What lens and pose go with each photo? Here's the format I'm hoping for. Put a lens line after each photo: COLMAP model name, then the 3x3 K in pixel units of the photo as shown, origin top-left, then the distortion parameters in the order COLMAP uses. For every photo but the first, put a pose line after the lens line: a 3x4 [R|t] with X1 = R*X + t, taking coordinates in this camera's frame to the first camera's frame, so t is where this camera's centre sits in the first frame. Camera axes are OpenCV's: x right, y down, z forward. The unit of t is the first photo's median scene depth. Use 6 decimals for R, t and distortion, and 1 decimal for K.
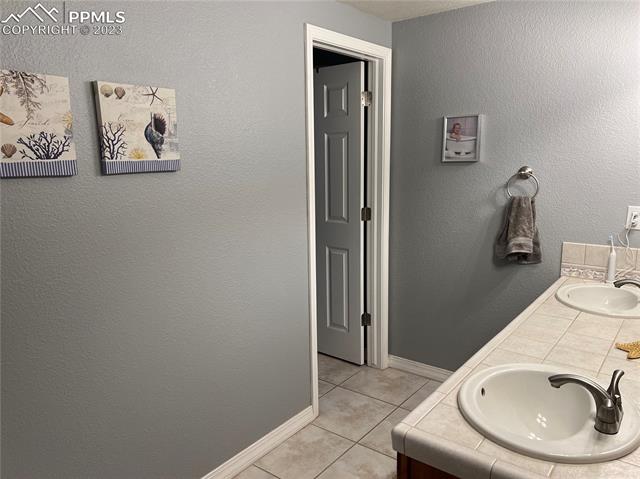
lens RADIAL K [[476.9, 0, 319.1], [0, 476.9, 240.2], [0, 0, 1]] dist [0.068580, -0.084713]
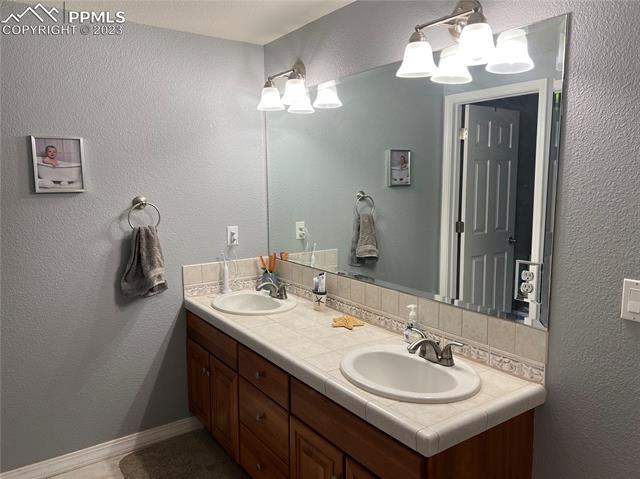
lens RADIAL K [[476.9, 0, 318.1], [0, 476.9, 238.0], [0, 0, 1]] dist [0.068580, -0.084713]
pose [[0.287716, -0.108624, 0.951536, -0.379864], [0.170516, 0.983483, 0.060712, -0.064974], [-0.942414, 0.144784, 0.301486, 0.363235]]
